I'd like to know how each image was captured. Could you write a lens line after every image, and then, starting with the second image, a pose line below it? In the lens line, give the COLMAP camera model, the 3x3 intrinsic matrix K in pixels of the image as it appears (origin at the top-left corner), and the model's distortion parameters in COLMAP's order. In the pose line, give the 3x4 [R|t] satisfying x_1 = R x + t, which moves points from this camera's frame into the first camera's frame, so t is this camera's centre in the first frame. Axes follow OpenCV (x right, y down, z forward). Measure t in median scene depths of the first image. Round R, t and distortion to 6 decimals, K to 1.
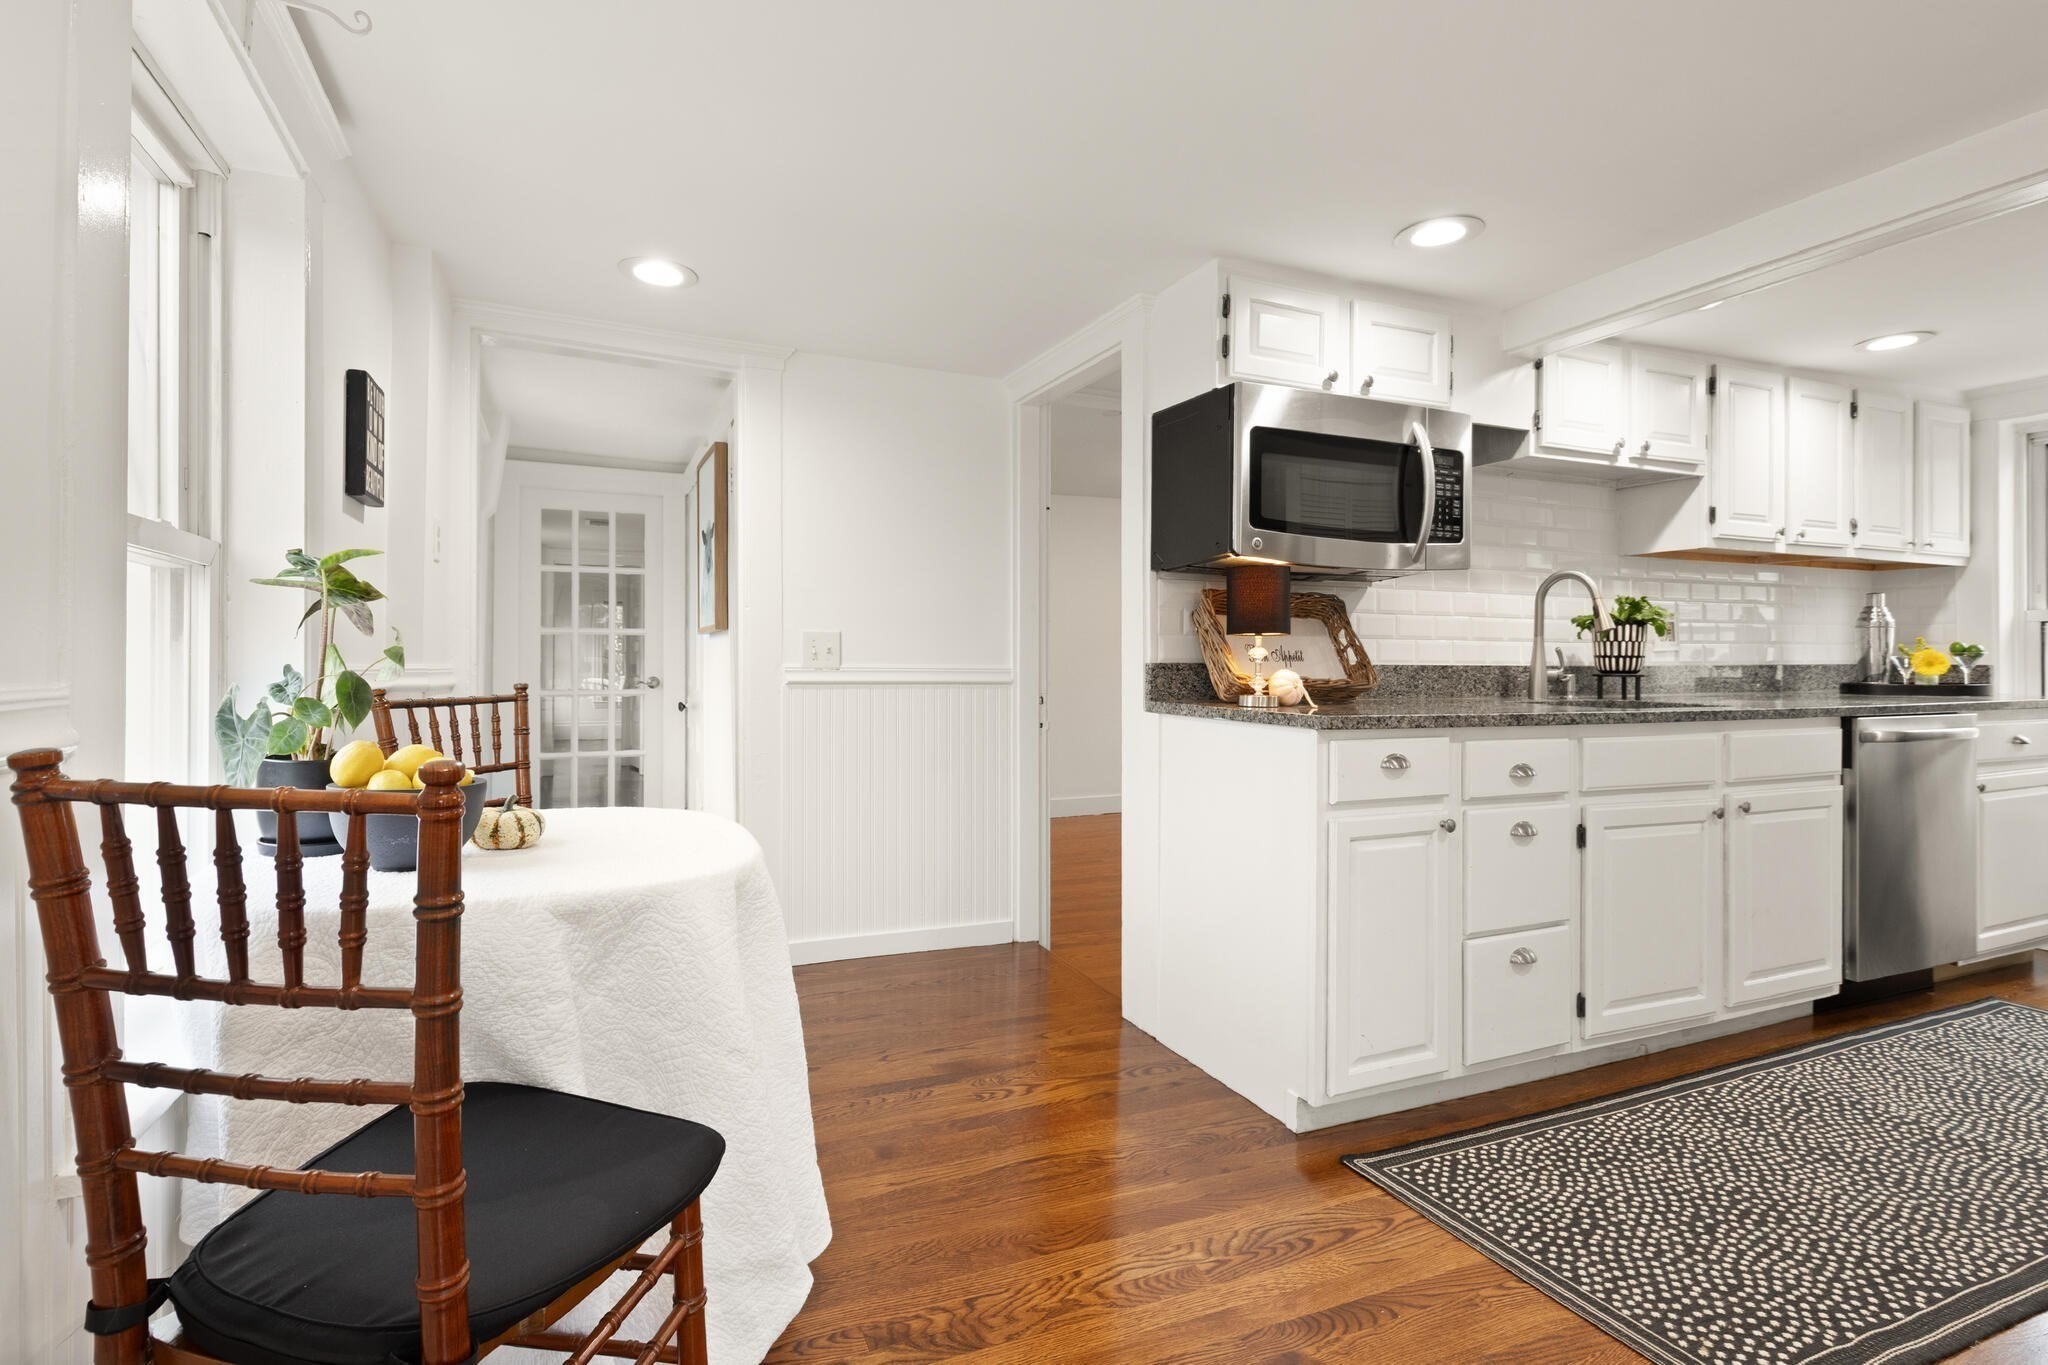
lens RADIAL K [[1008.7, 0, 1024.2], [0, 1008.7, 654.2], [0, 0, 1]] dist [0.001528, -0.001015]
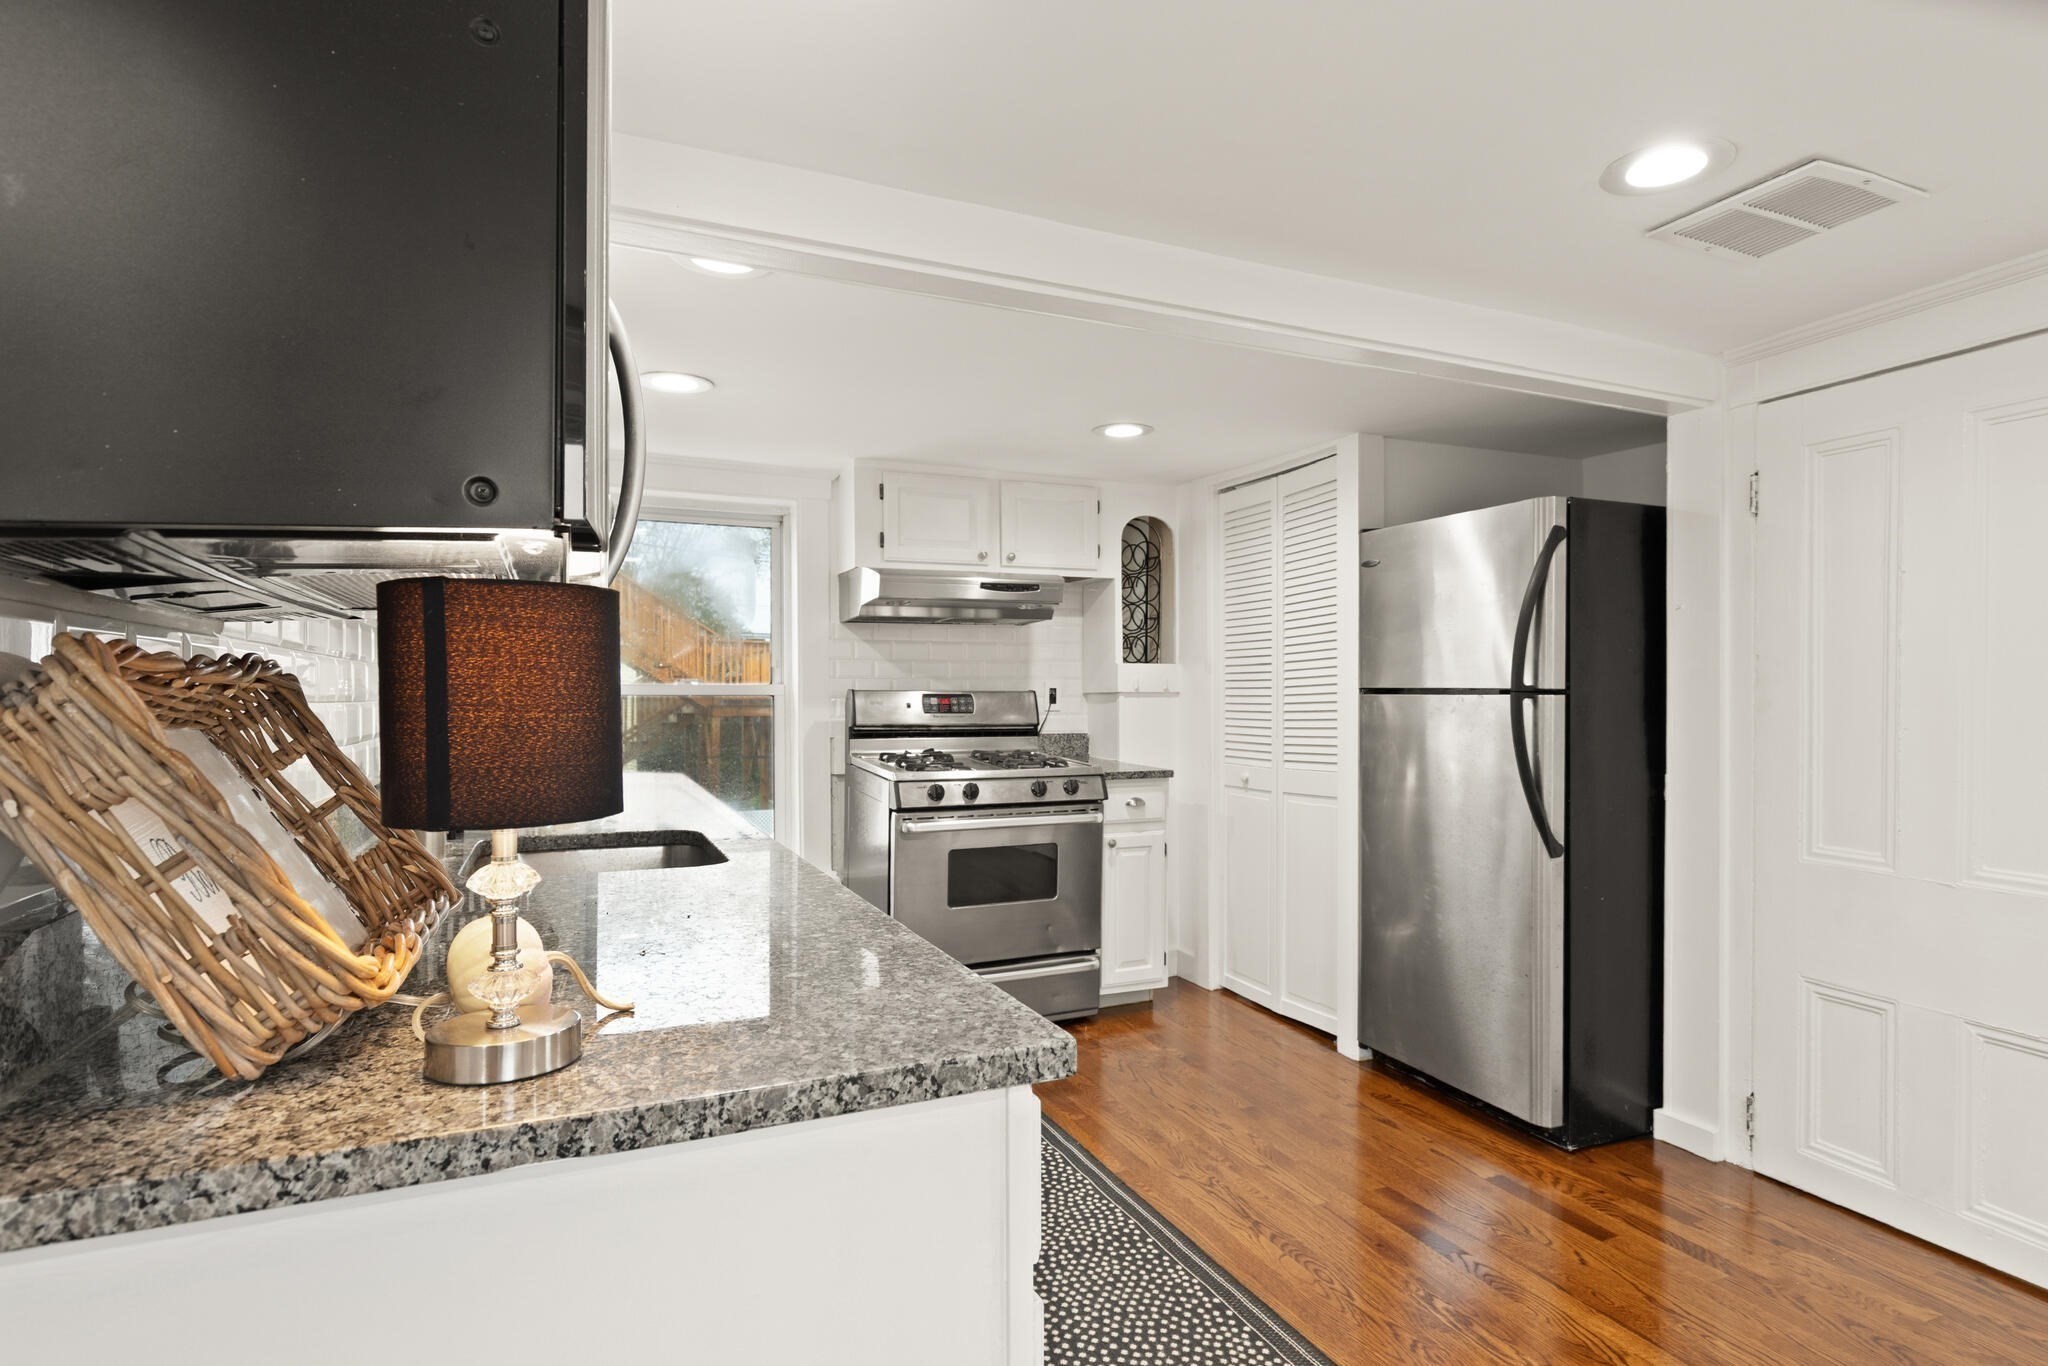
lens RADIAL K [[1068.4, 0, 1073.5], [0, 1068.4, 700.8], [0, 0, 1]] dist [-0.003280, -0.000965]
pose [[-0.026410, -0.007992, 0.999619, -0.080541], [-0.004551, 0.999959, 0.007874, -0.056364], [-0.999641, -0.004342, -0.026446, 0.855542]]
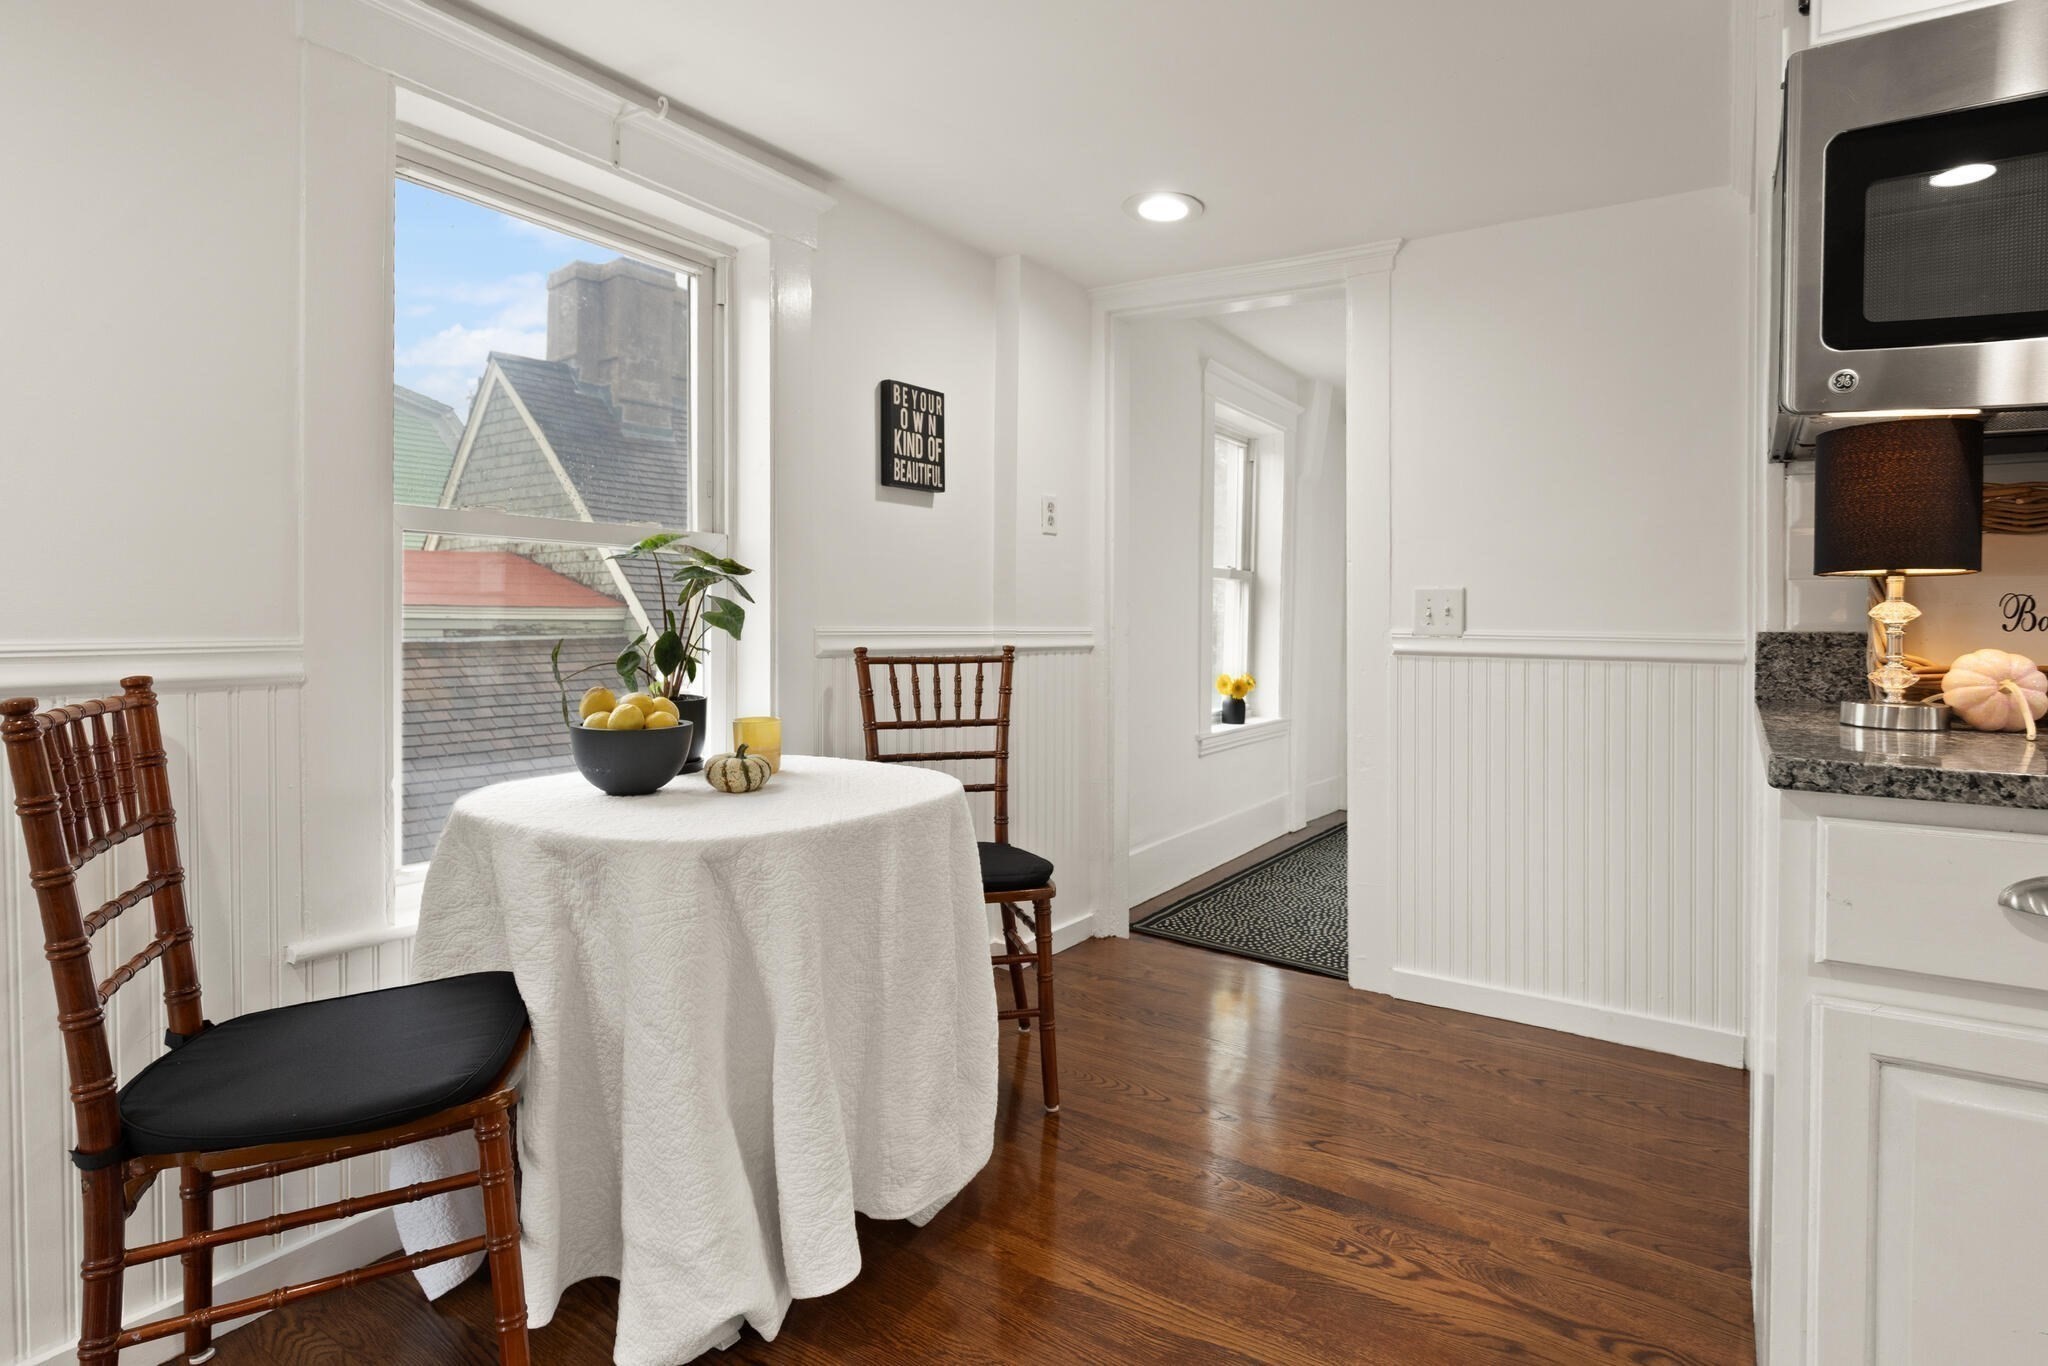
lens RADIAL K [[1047.6, 0, 1092.1], [0, 1047.6, 630.7], [0, 0, 1]] dist [-0.001945, -0.000972]
pose [[0.569724, 0.008911, -0.821787, 0.423291], [0.001853, 0.999925, 0.012127, 0.000354], [0.821834, -0.008432, 0.569665, 0.416715]]
